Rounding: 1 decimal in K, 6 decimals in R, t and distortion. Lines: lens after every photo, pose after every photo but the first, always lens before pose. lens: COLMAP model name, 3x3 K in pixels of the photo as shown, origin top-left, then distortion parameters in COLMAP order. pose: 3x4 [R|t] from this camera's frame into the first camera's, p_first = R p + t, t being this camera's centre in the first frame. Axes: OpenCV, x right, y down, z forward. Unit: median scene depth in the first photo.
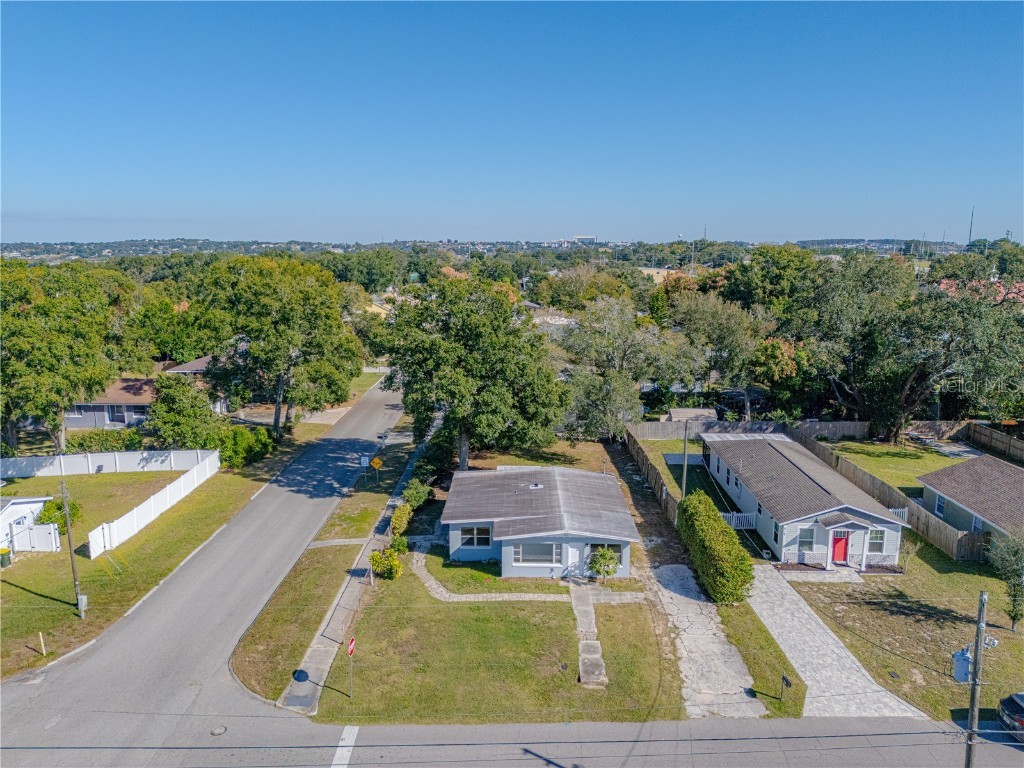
lens RADIAL K [[746.6, 0, 512.0], [0, 746.6, 384.0], [0, 0, 1]] dist [0.096459, -0.111039]
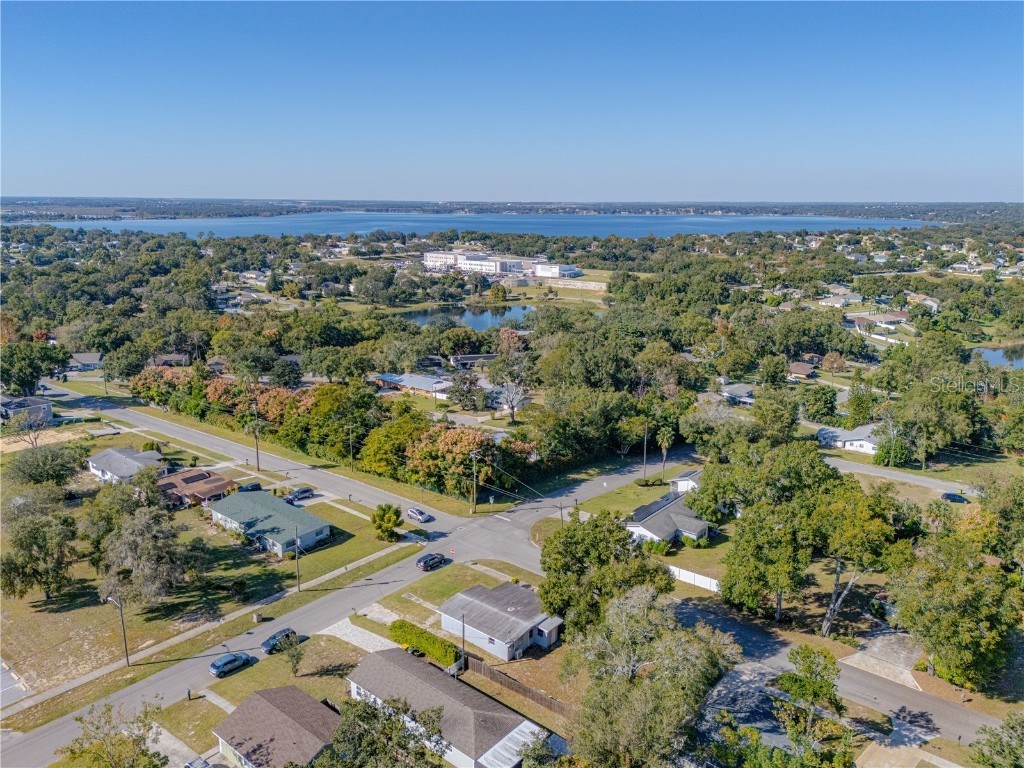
lens RADIAL K [[746.6, 0, 512.0], [0, 746.6, 384.0], [0, 0, 1]] dist [0.096459, -0.111039]
pose [[-0.625349, 0.178758, -0.759595, 1.509126], [-0.147832, 0.928643, 0.340246, -1.140636], [0.766214, 0.325065, -0.554300, 2.050412]]
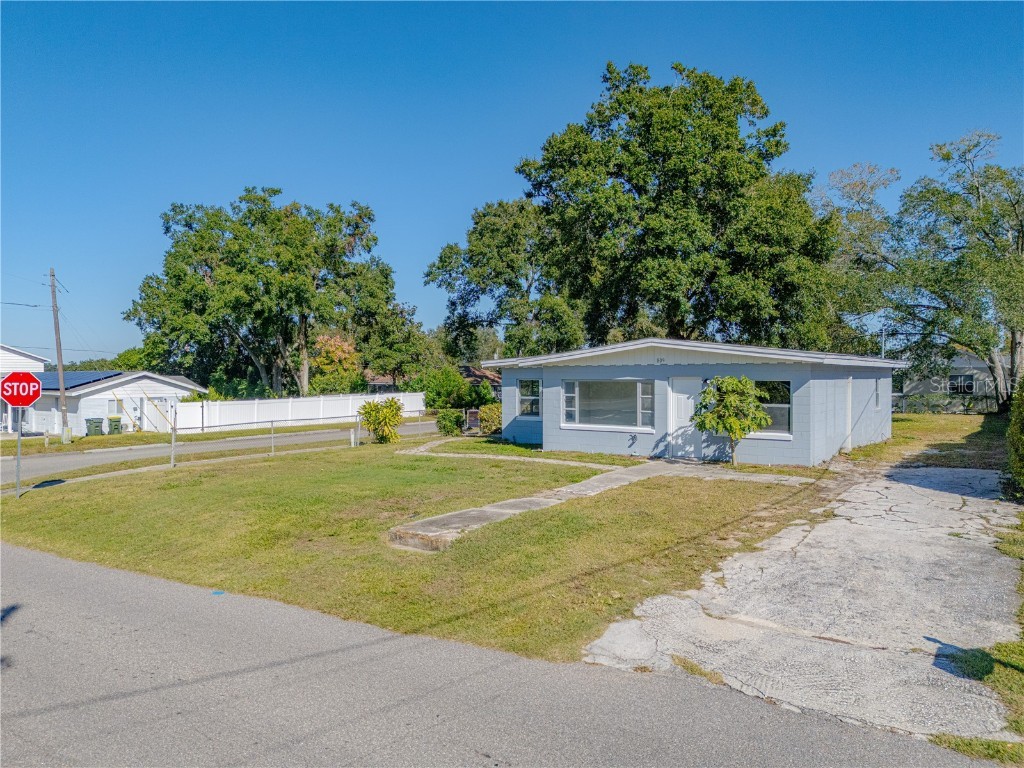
lens RADIAL K [[745.0, 0, 509.4], [0, 745.0, 385.3], [0, 0, 1]] dist [0.089463, -0.110810]
pose [[0.825043, 0.004914, -0.565048, 0.236713], [-0.099537, 0.985590, -0.136766, 0.270166], [0.556234, 0.169081, 0.813643, 0.546699]]
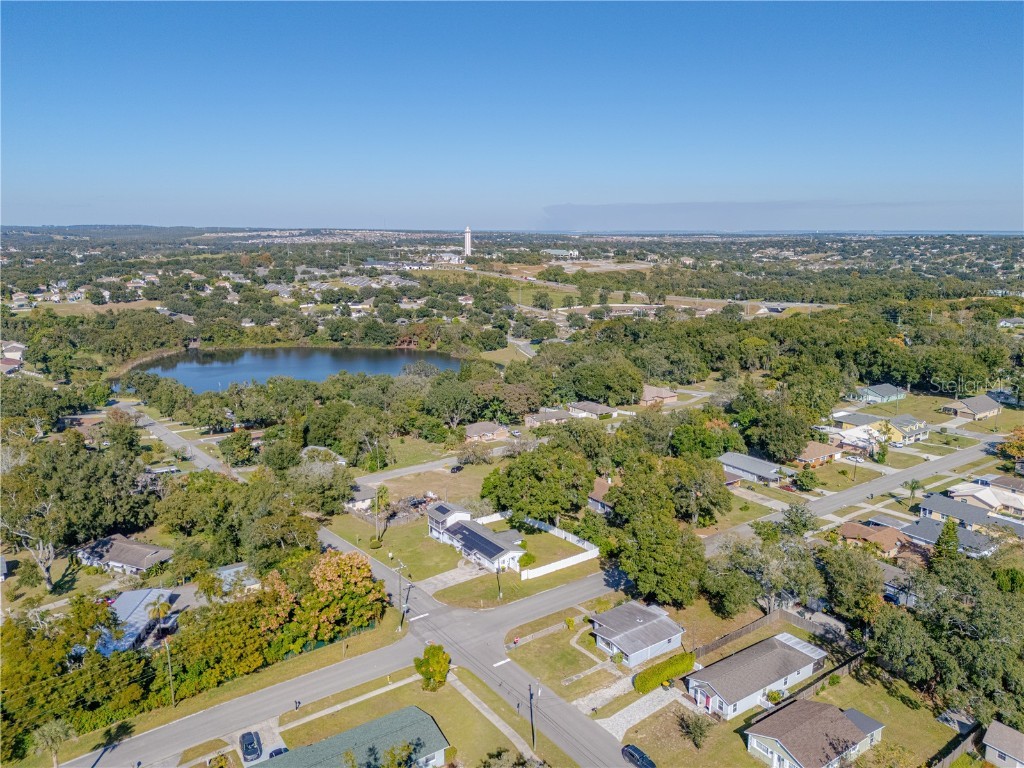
lens RADIAL K [[746.6, 0, 512.0], [0, 746.6, 384.0], [0, 0, 1]] dist [0.096459, -0.111039]
pose [[0.591468, 0.163474, -0.789583, 1.710340], [-0.147319, 0.984659, 0.093506, -0.839003], [0.792756, 0.061015, 0.606478, -0.902148]]
